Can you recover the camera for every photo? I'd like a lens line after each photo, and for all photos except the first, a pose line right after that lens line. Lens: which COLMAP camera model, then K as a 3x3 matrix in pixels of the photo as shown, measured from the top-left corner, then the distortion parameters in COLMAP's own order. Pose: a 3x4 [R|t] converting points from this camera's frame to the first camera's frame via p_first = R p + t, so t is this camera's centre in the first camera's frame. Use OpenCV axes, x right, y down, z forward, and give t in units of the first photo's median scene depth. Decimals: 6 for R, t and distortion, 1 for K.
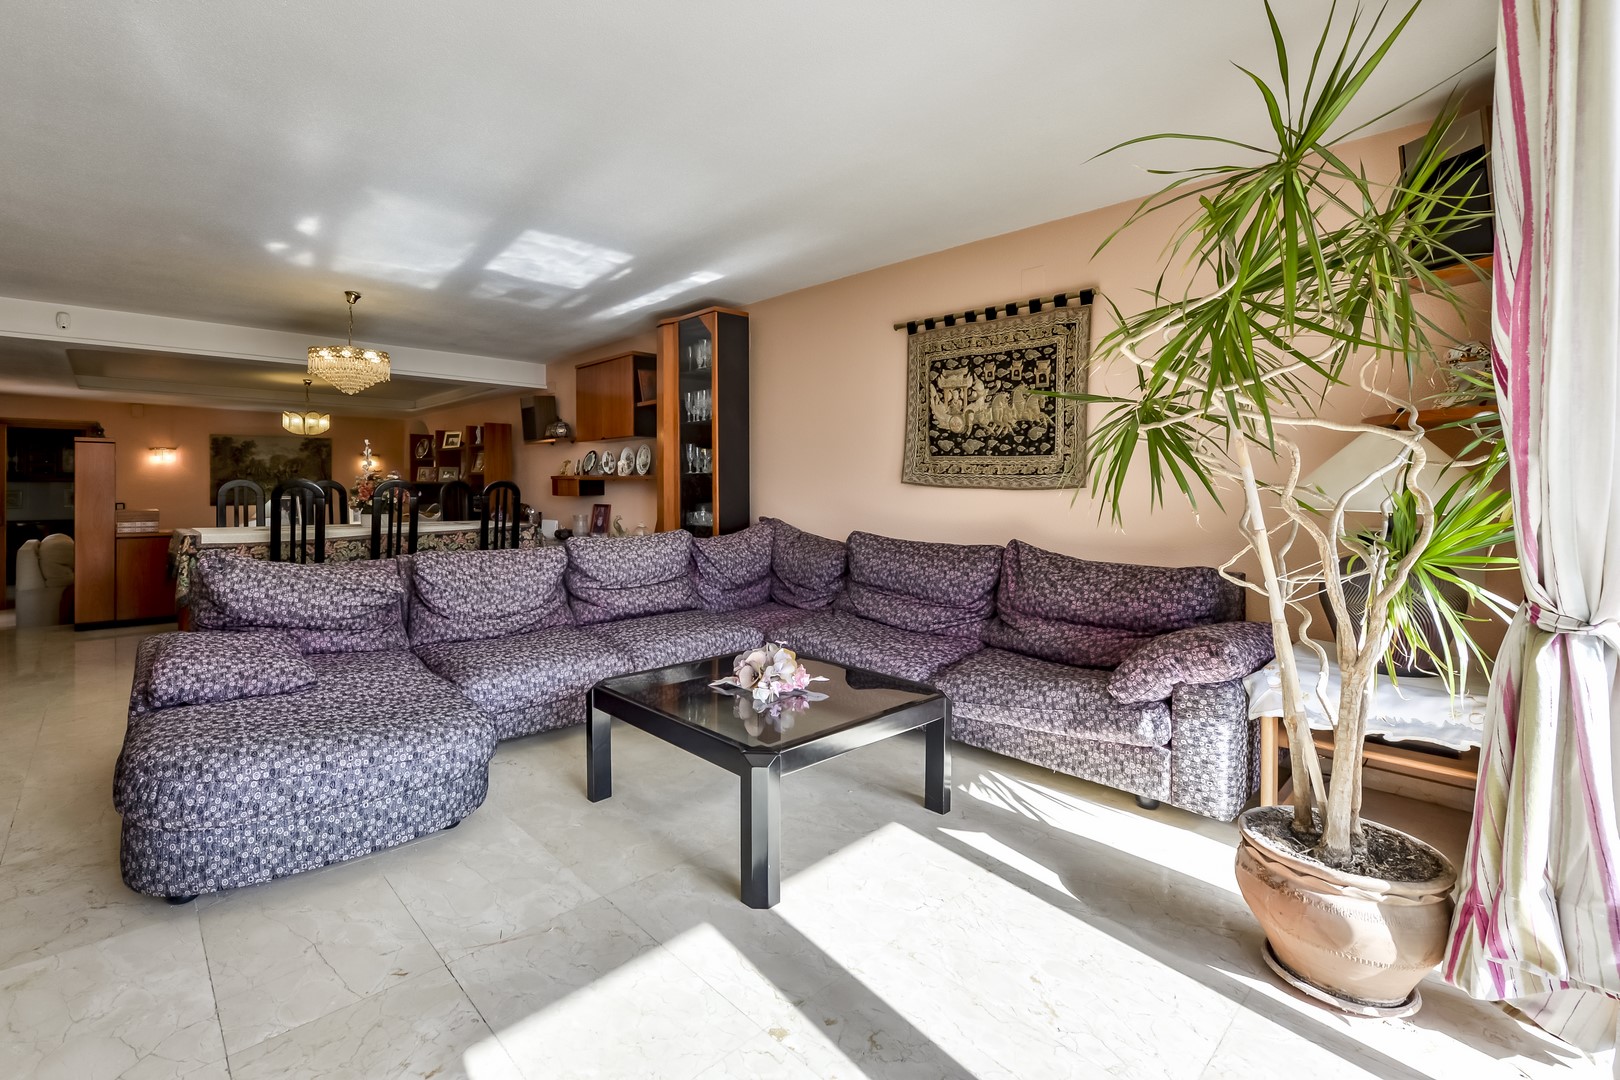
lens RADIAL K [[723.8, 0, 736.5], [0, 723.8, 492.7], [0, 0, 1]] dist [-0.005257, -0.000321]
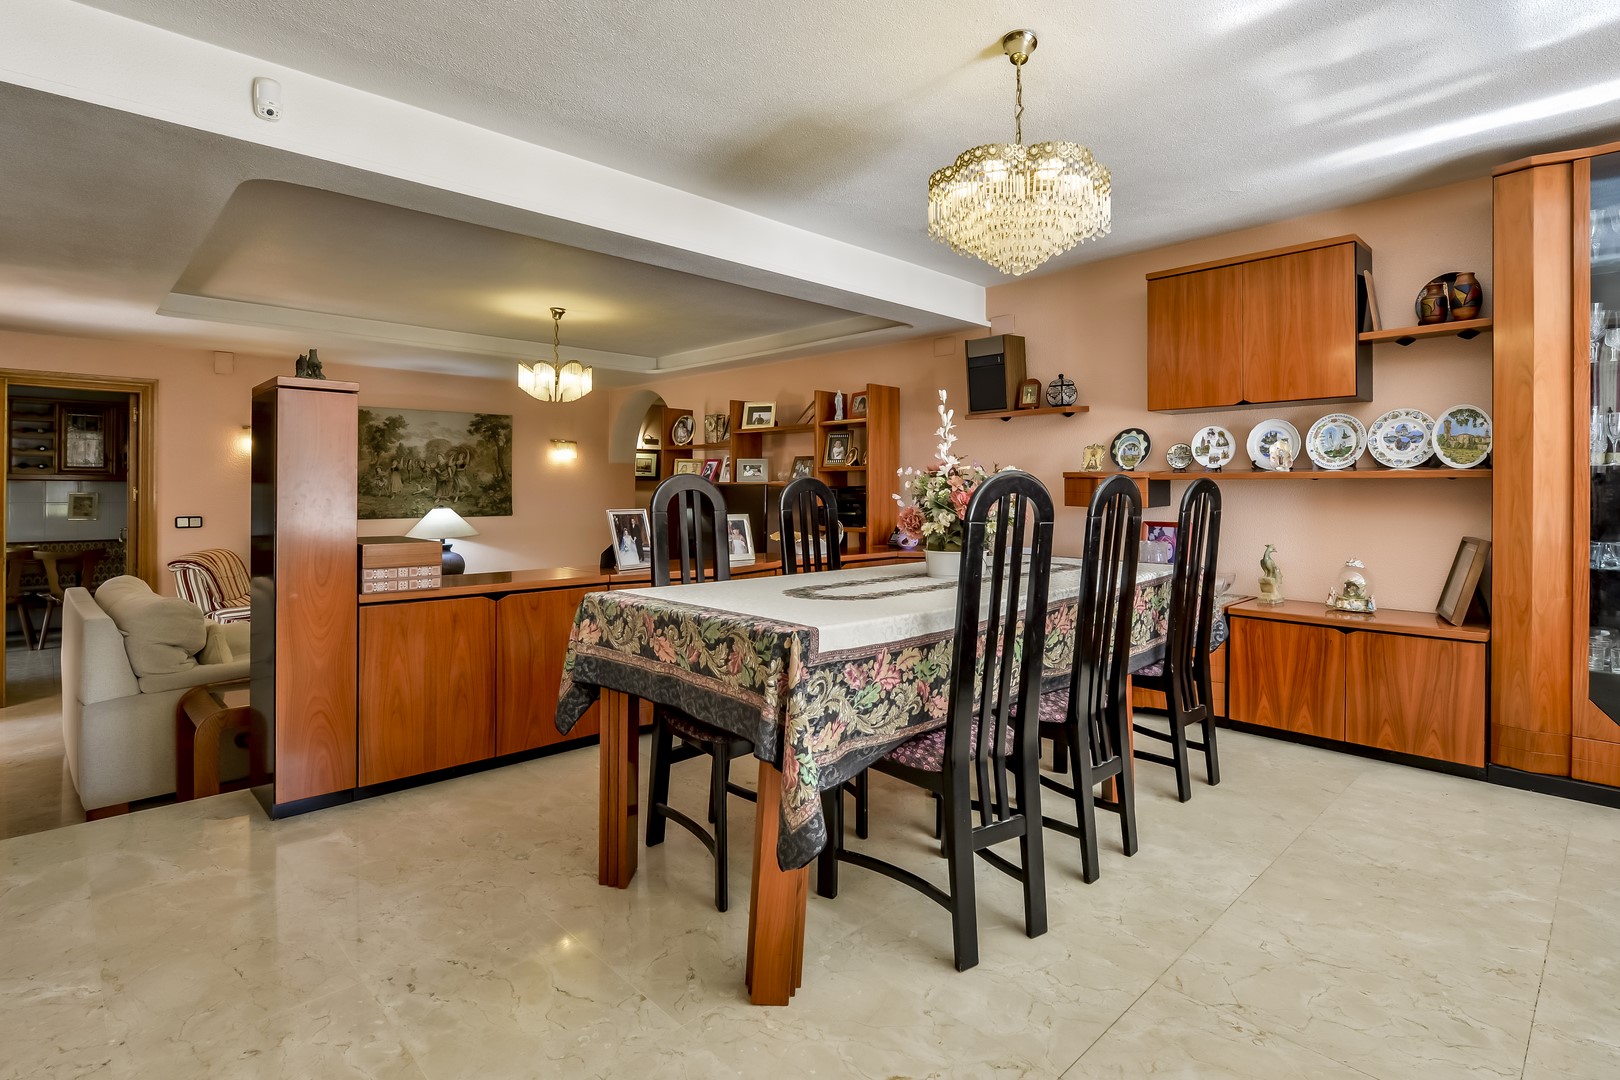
lens RADIAL K [[794.7, 0, 846.5], [0, 794.7, 492.3], [0, 0, 1]] dist [0.002139, -0.000240]
pose [[0.996905, 0.000960, 0.078606, -0.373071], [-0.000689, 0.999994, -0.003472, -0.003424], [-0.078609, 0.003407, 0.996900, 0.300506]]
